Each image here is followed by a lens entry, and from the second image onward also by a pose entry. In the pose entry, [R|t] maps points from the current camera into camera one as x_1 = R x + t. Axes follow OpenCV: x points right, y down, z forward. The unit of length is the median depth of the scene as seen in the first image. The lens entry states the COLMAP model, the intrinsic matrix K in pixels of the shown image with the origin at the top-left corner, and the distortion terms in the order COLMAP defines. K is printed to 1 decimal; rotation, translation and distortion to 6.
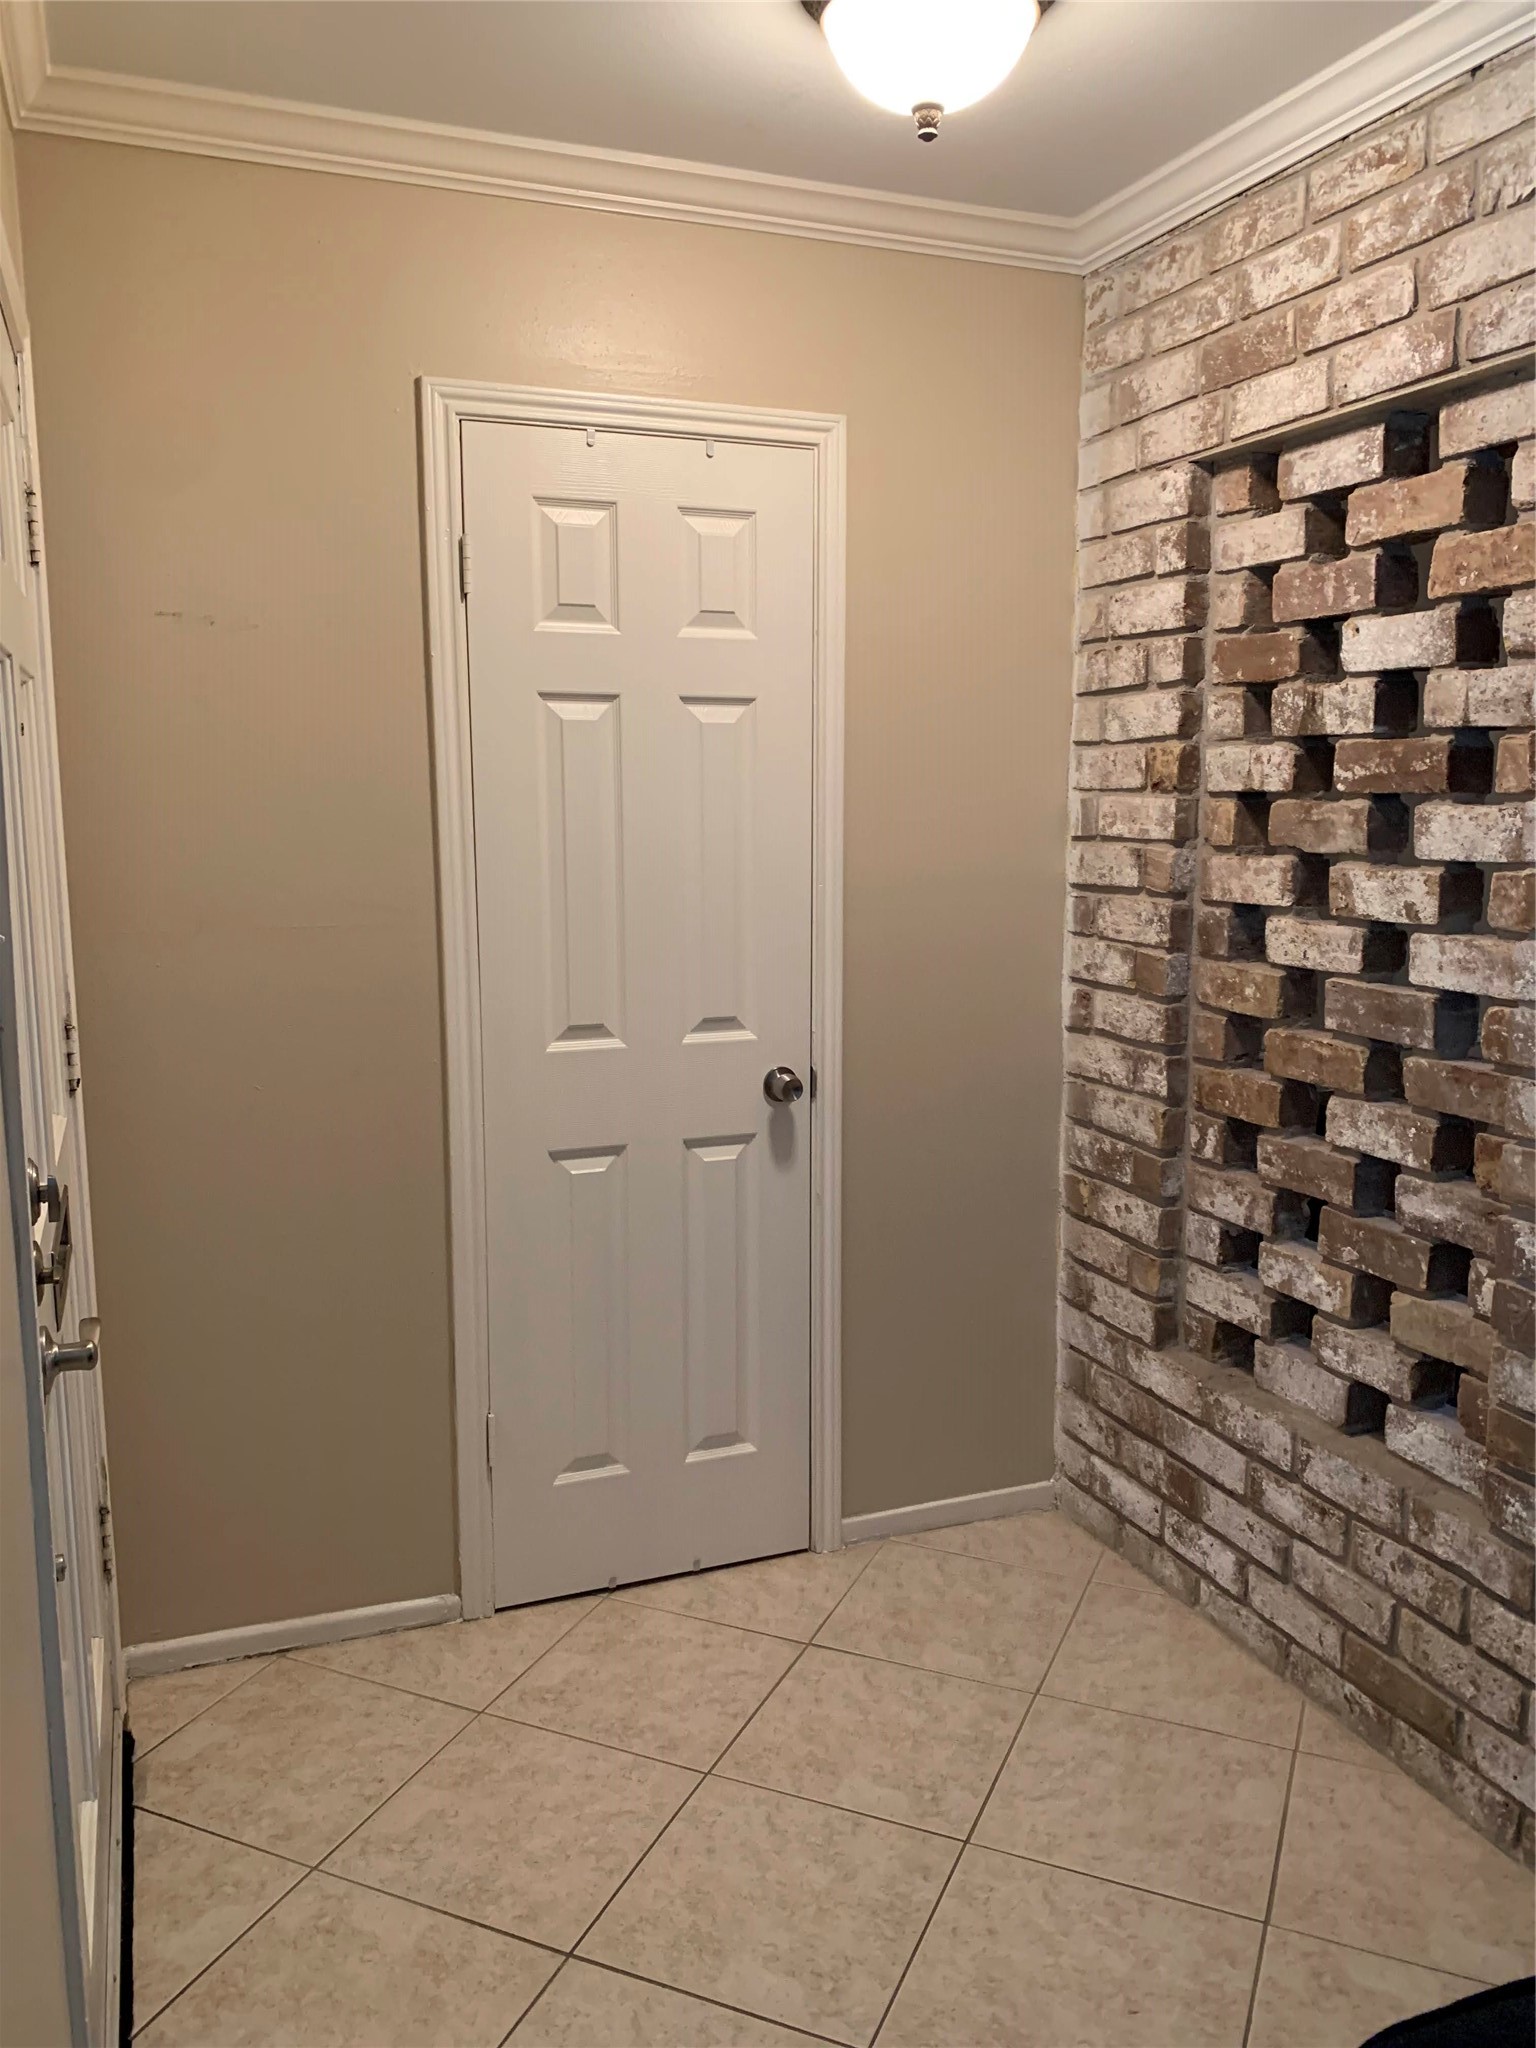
lens RADIAL K [[1561.9, 0, 757.9], [0, 1561.9, 1040.5], [0, 0, 1]] dist [0.053589, -0.052766]
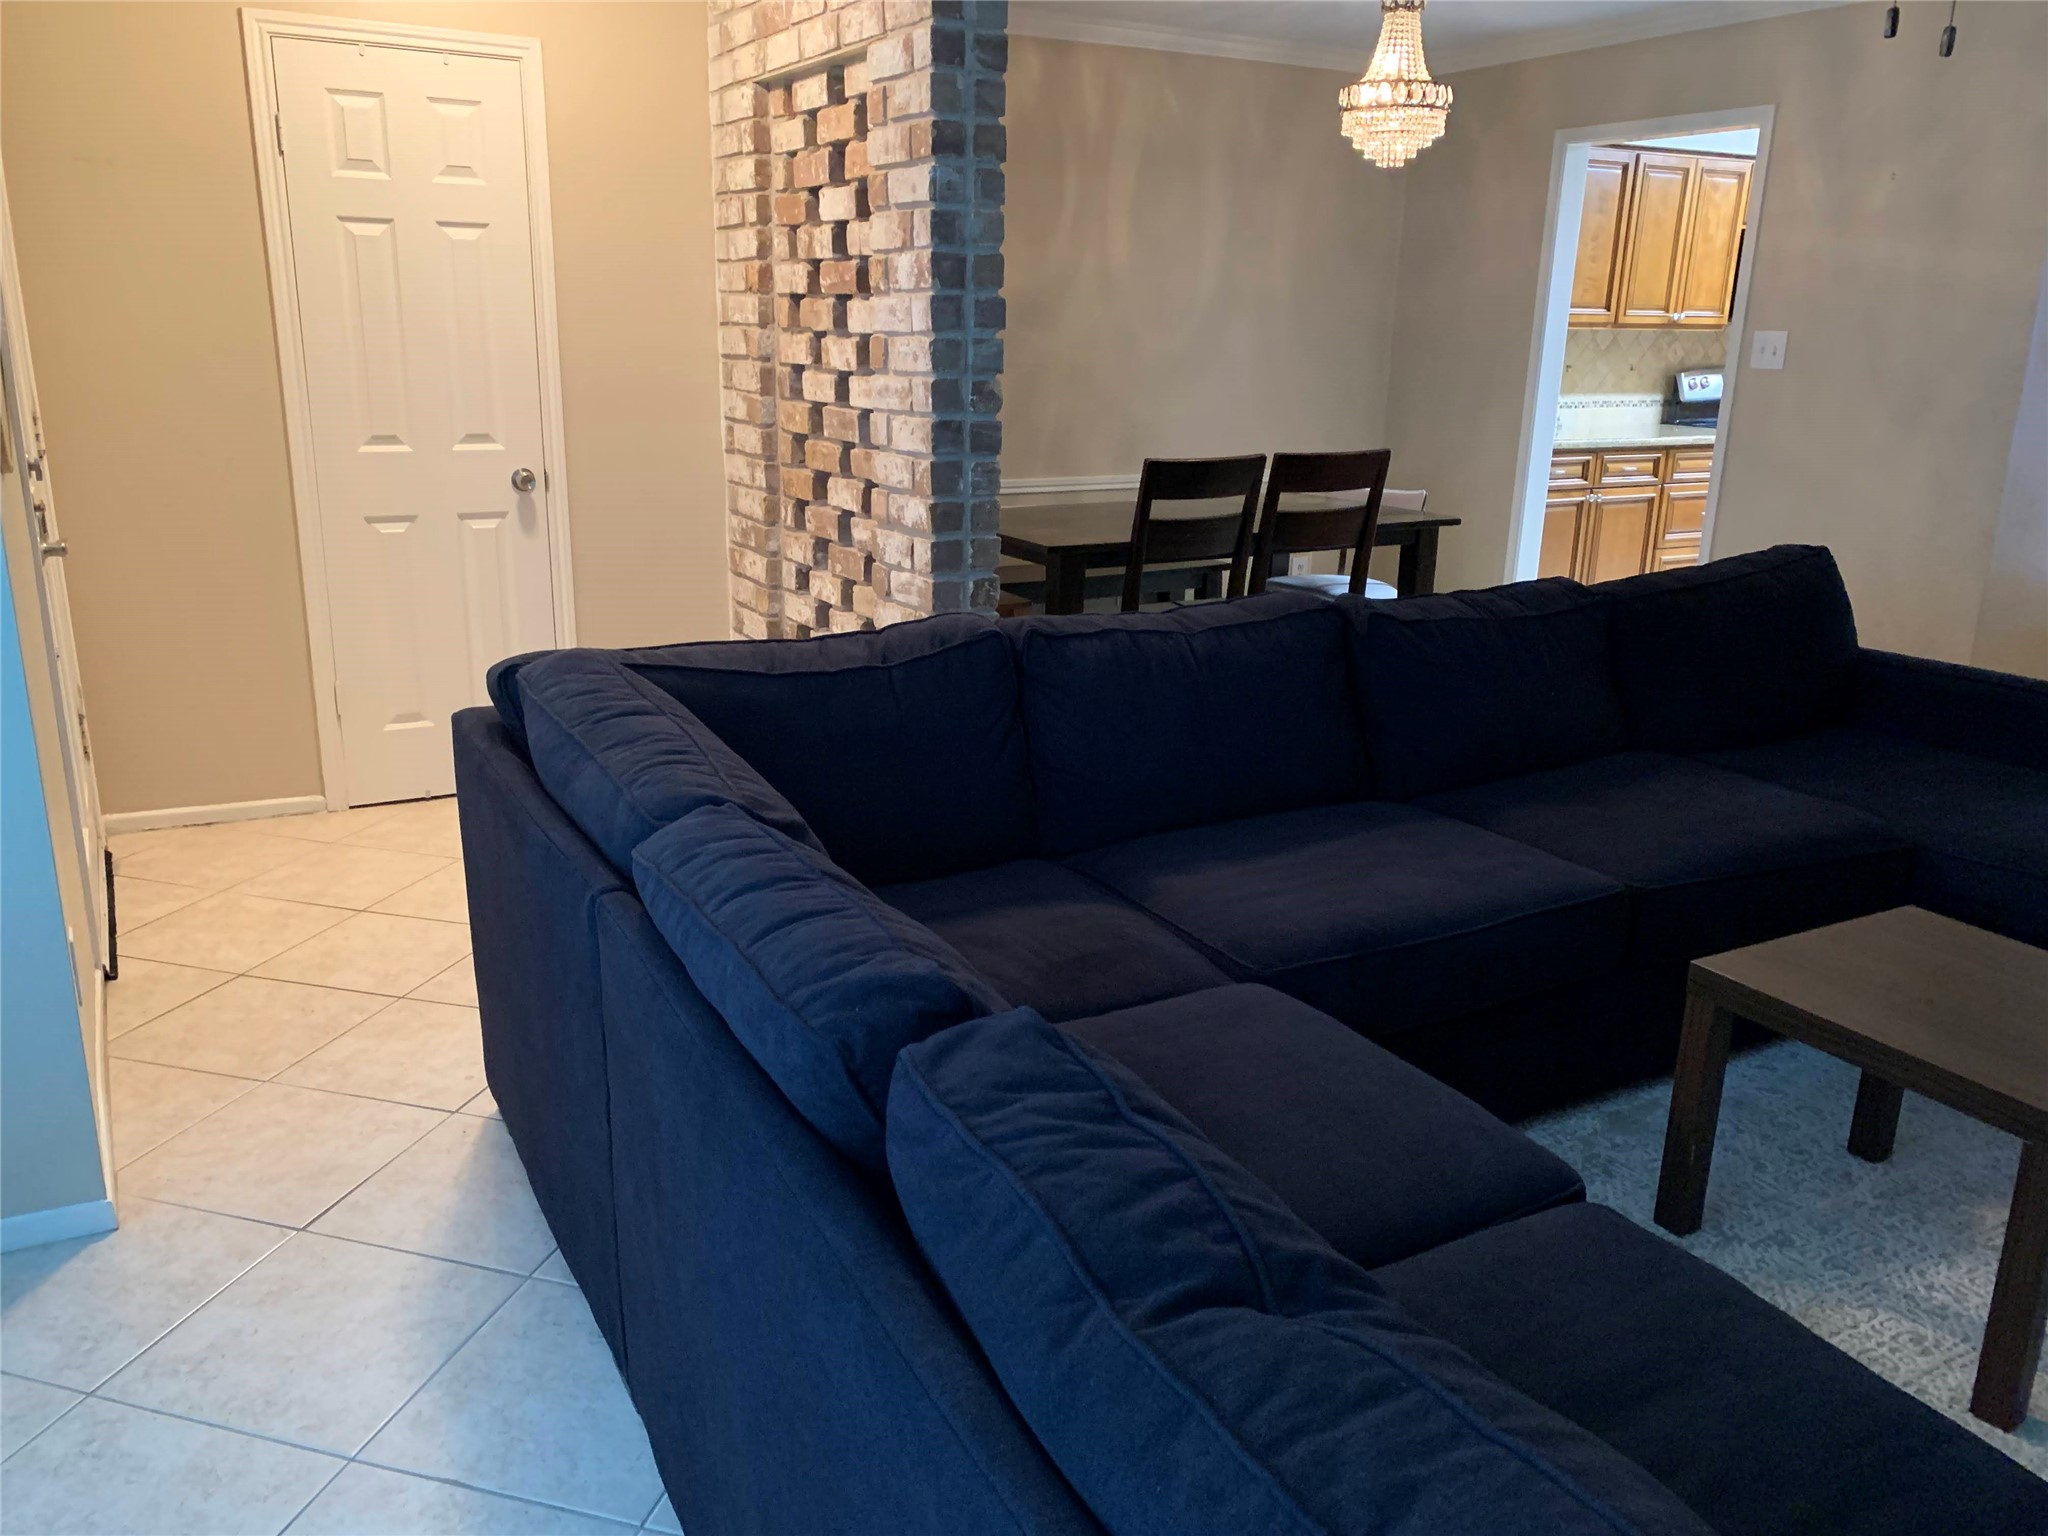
lens RADIAL K [[1561.9, 0, 980.4], [0, 1561.9, 765.7], [0, 0, 1]] dist [0.053589, -0.052766]
pose [[0.991778, -0.018435, 0.126635, 0.284459], [0.003163, 0.992798, 0.119755, 0.134818], [-0.127931, -0.118370, 0.984694, -0.696623]]
